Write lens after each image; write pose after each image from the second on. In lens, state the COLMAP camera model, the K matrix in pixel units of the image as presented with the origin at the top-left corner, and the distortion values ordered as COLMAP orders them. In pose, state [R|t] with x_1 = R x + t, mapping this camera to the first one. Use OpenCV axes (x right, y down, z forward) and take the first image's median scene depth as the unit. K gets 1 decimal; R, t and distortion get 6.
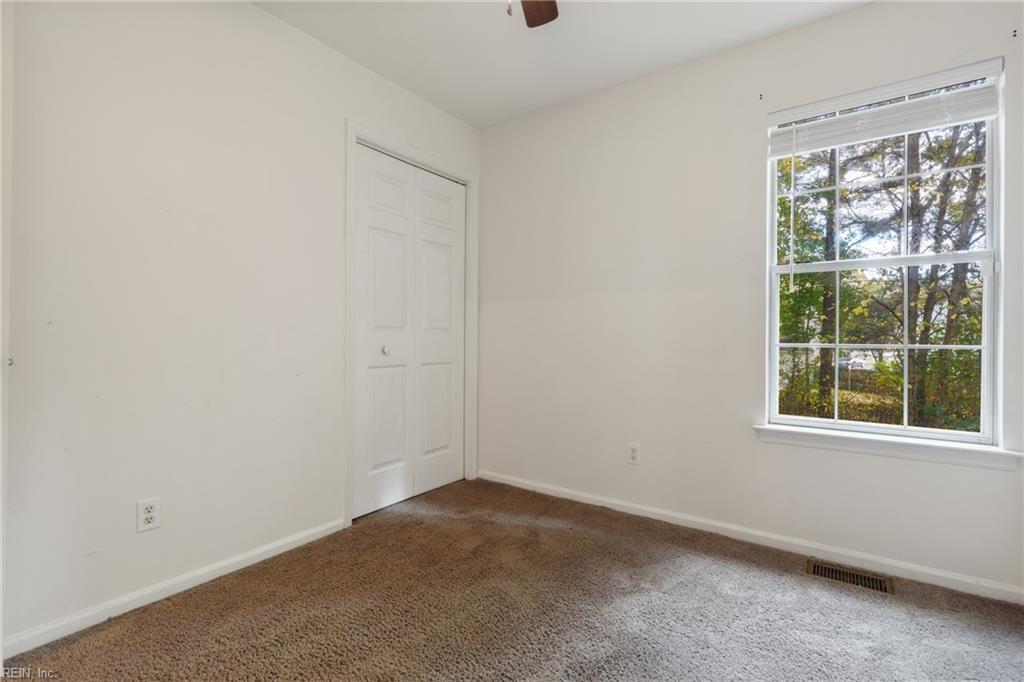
lens RADIAL K [[466.9, 0, 510.8], [0, 466.9, 337.9], [0, 0, 1]] dist [-0.000892, -0.000533]
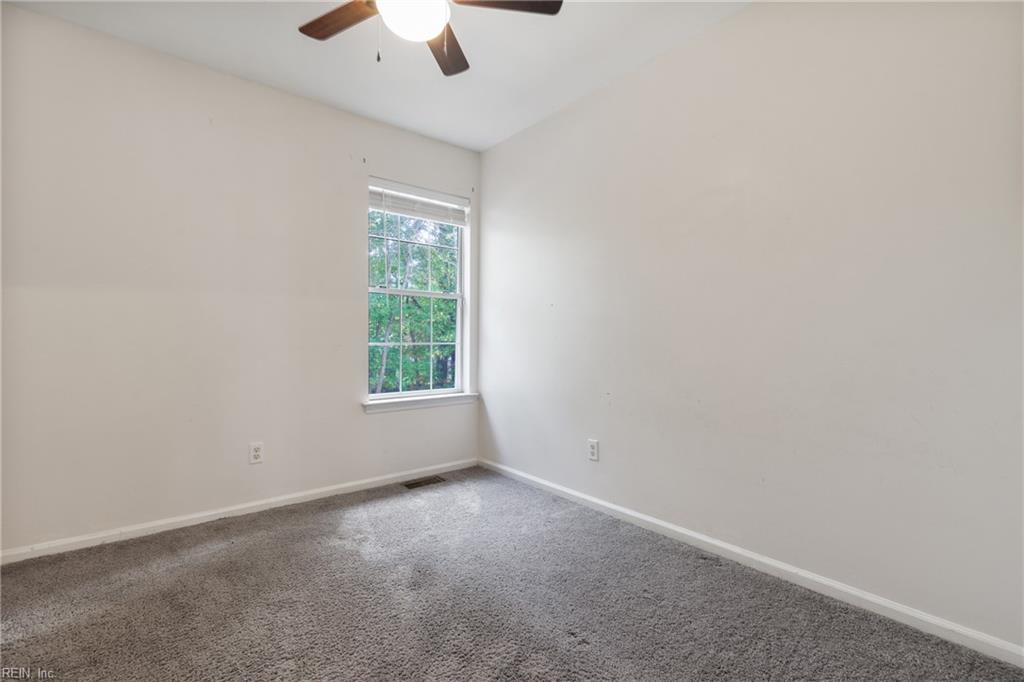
lens RADIAL K [[459.1, 0, 516.9], [0, 459.1, 344.1], [0, 0, 1]] dist [0.001184, -0.000345]
pose [[0.260478, -0.017779, 0.965316, -0.678108], [-0.001333, 0.999823, 0.018774, -0.013108], [-0.965479, -0.006177, 0.260408, 0.227168]]
